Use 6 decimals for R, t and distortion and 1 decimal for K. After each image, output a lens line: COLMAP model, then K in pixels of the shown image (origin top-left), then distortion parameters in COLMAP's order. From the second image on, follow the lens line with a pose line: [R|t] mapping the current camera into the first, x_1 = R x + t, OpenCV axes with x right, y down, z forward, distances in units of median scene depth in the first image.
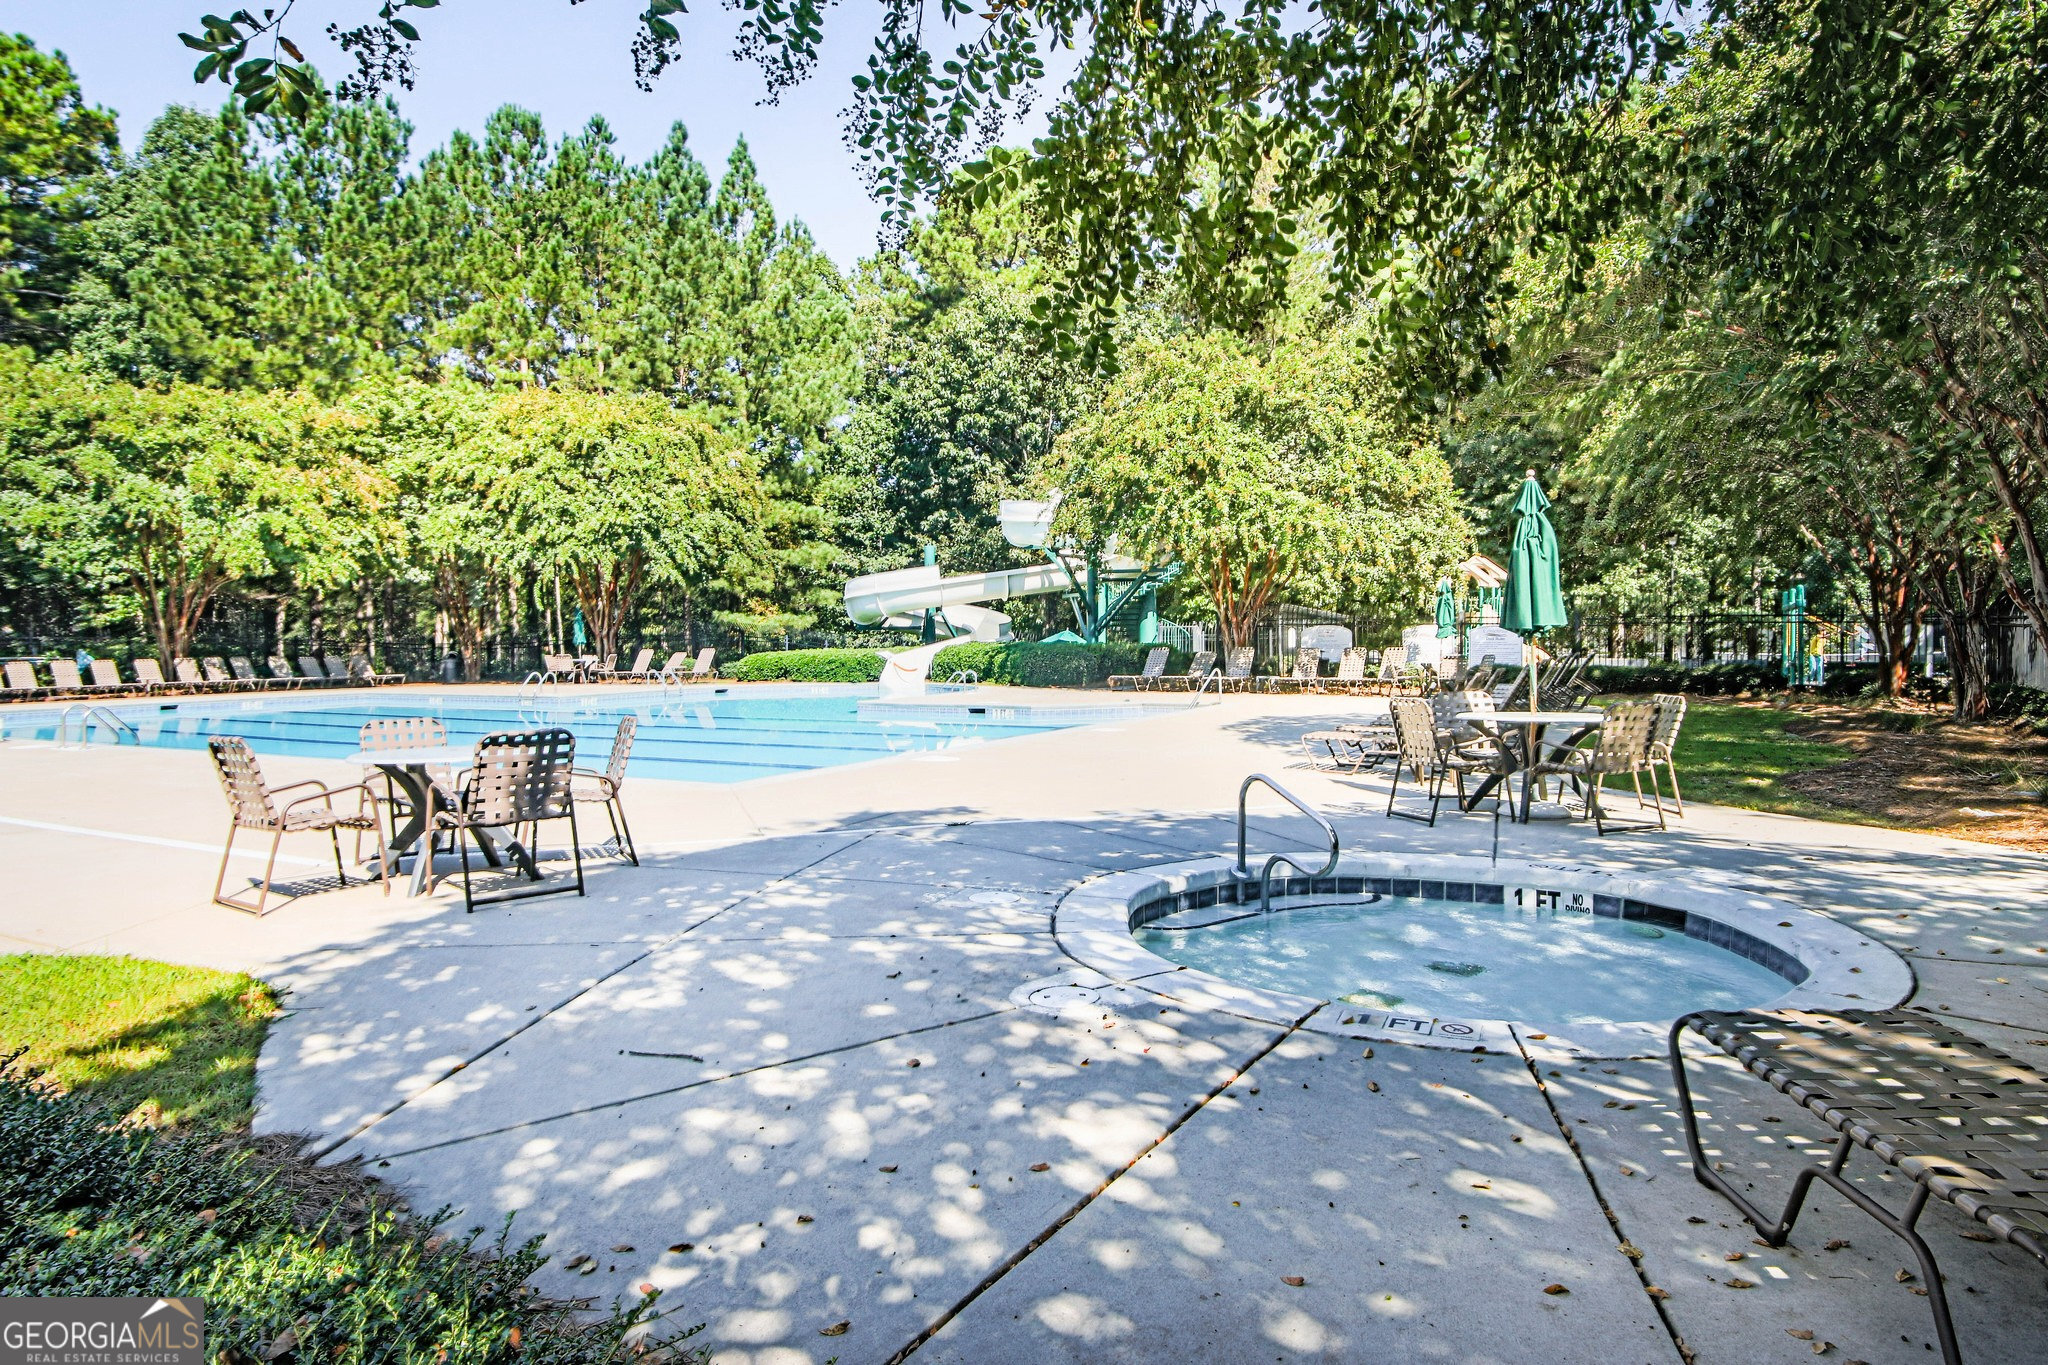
lens RADIAL K [[1245.0, 0, 1024.0], [0, 1245.0, 682.5], [0, 0, 1]] dist [-0.002288, -0.001581]
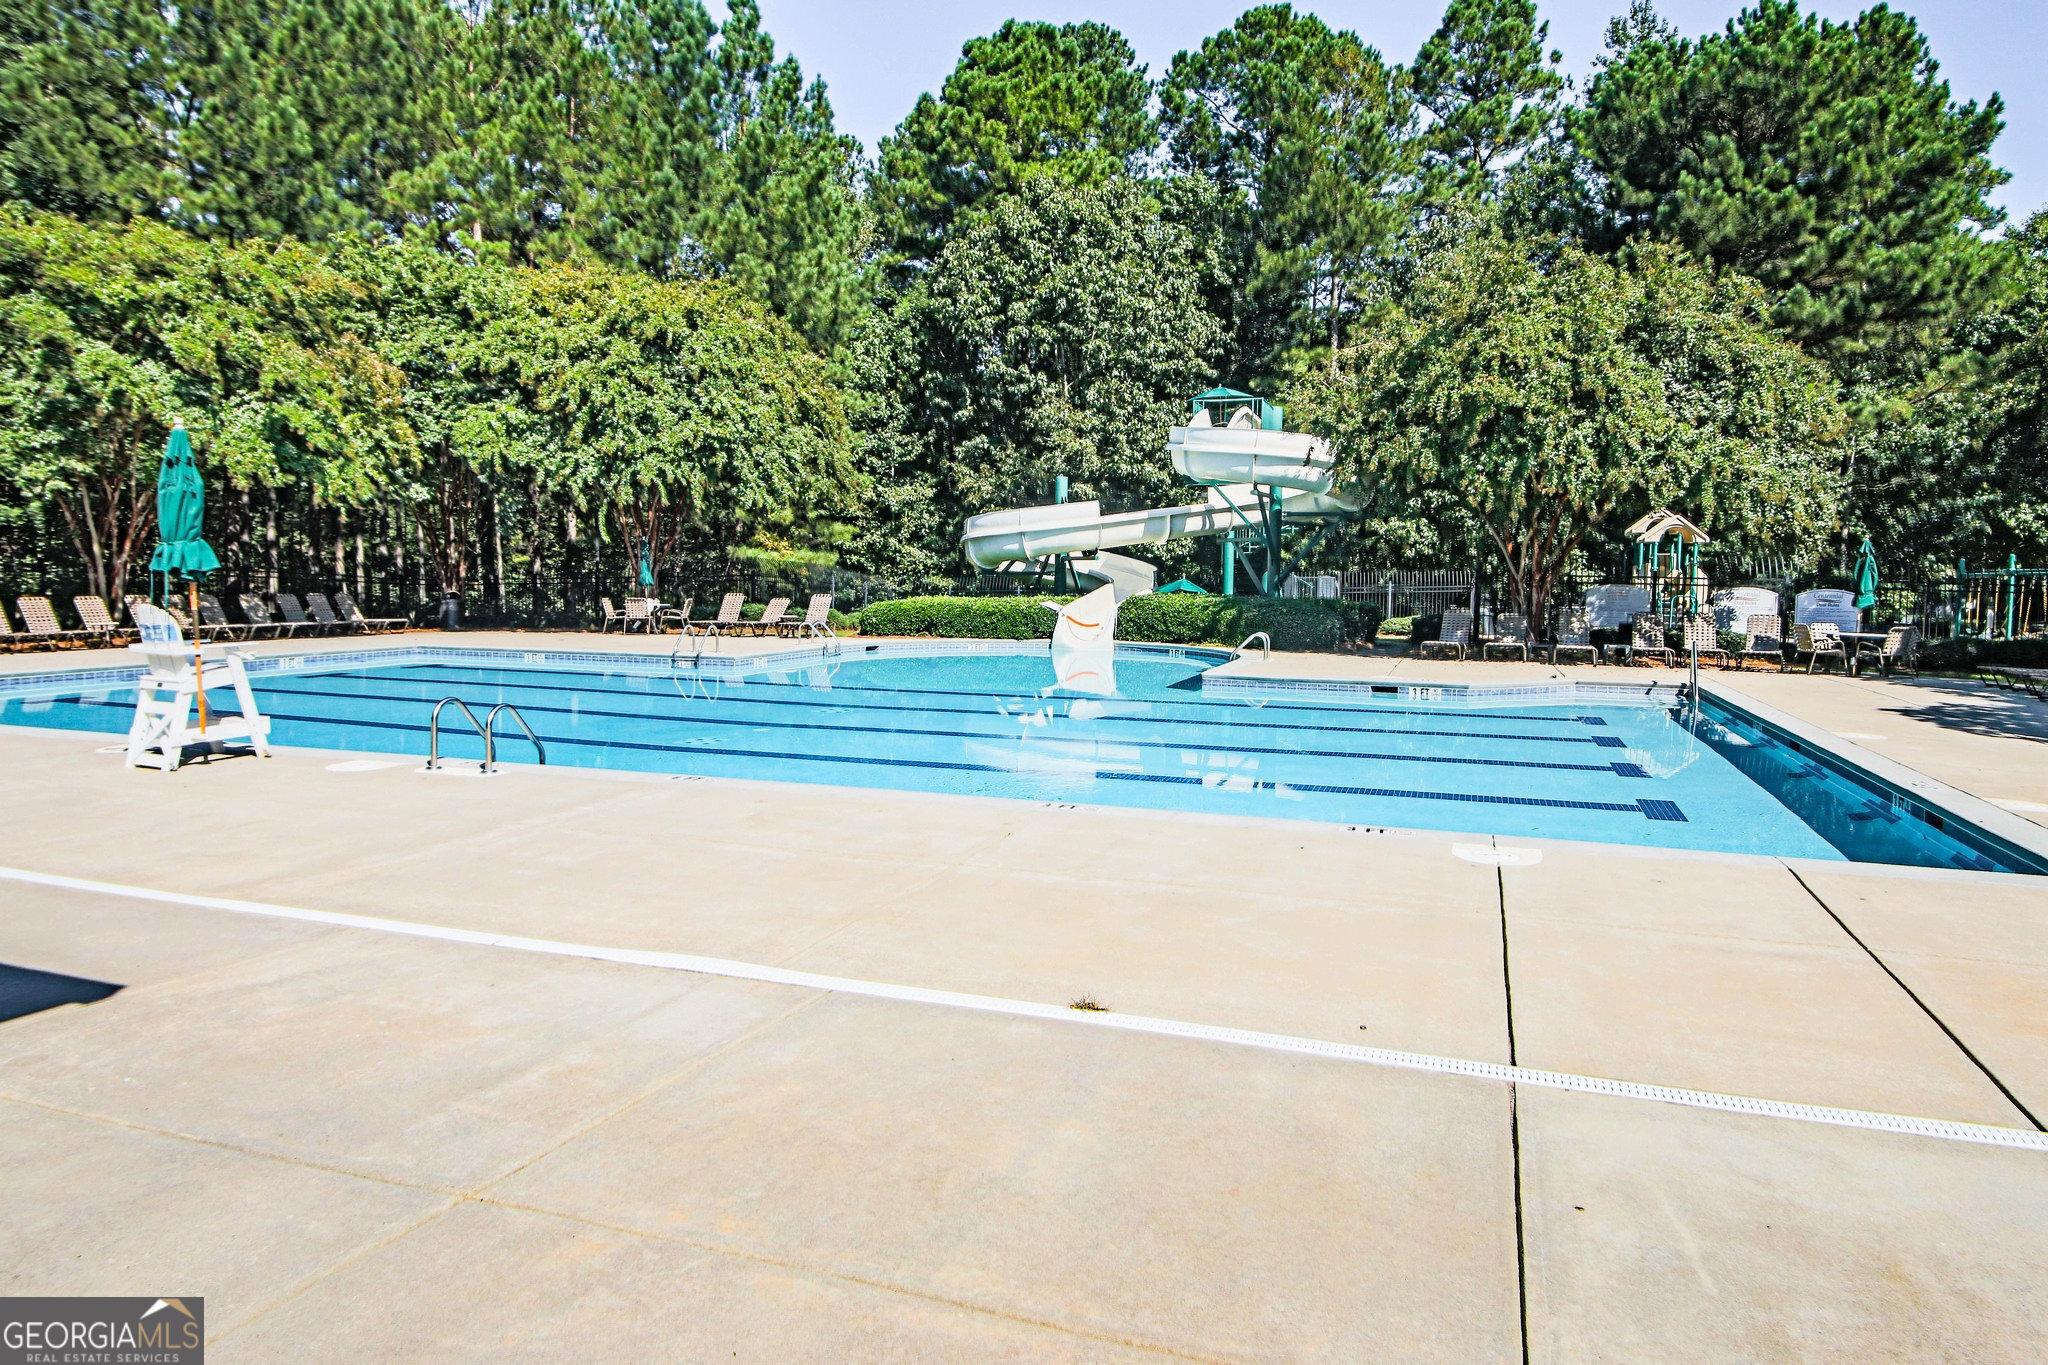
lens RADIAL K [[1273.0, 0, 1024.0], [0, 1273.0, 682.5], [0, 0, 1]] dist [-0.011487, -0.003051]
pose [[0.986415, 0.007791, 0.164086, -0.261188], [-0.015585, 0.998807, 0.046268, -0.010187], [-0.163529, -0.048197, 0.985360, 0.154871]]
